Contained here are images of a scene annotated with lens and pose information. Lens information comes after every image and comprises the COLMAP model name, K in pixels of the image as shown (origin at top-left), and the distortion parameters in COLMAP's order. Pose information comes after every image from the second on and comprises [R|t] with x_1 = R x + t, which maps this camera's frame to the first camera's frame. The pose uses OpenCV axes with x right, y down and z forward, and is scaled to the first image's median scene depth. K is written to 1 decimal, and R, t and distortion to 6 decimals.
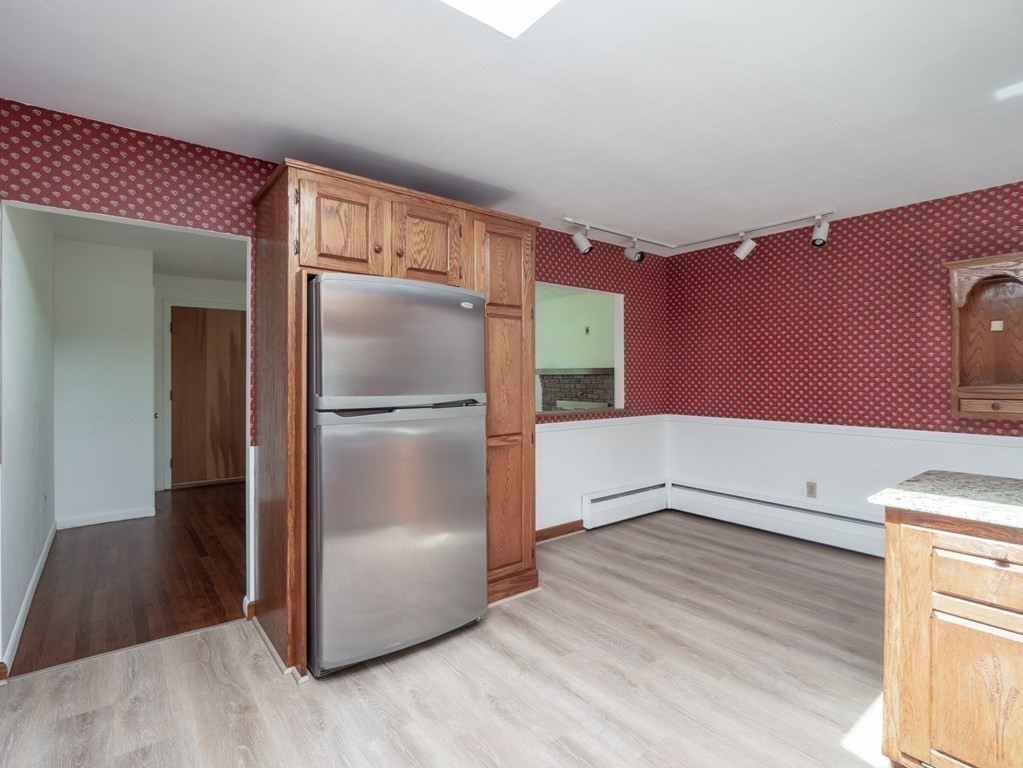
lens RADIAL K [[508.1, 0, 502.4], [0, 508.1, 376.8], [0, 0, 1]] dist [-0.002526, -0.008415]
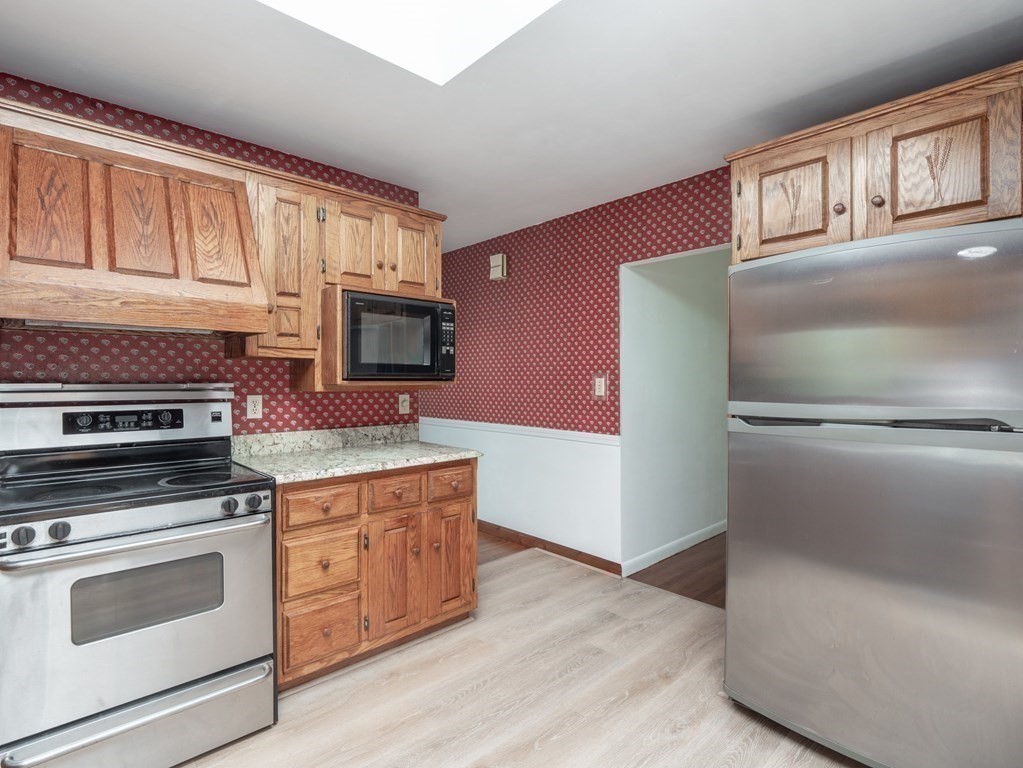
lens RADIAL K [[512.3, 0, 500.2], [0, 512.3, 381.0], [0, 0, 1]] dist [-0.009635, -0.001592]
pose [[0.075052, 0.003255, -0.997174, 0.393259], [0.001840, 0.999993, 0.003403, -0.000494], [0.997178, -0.002090, 0.075046, 0.371556]]
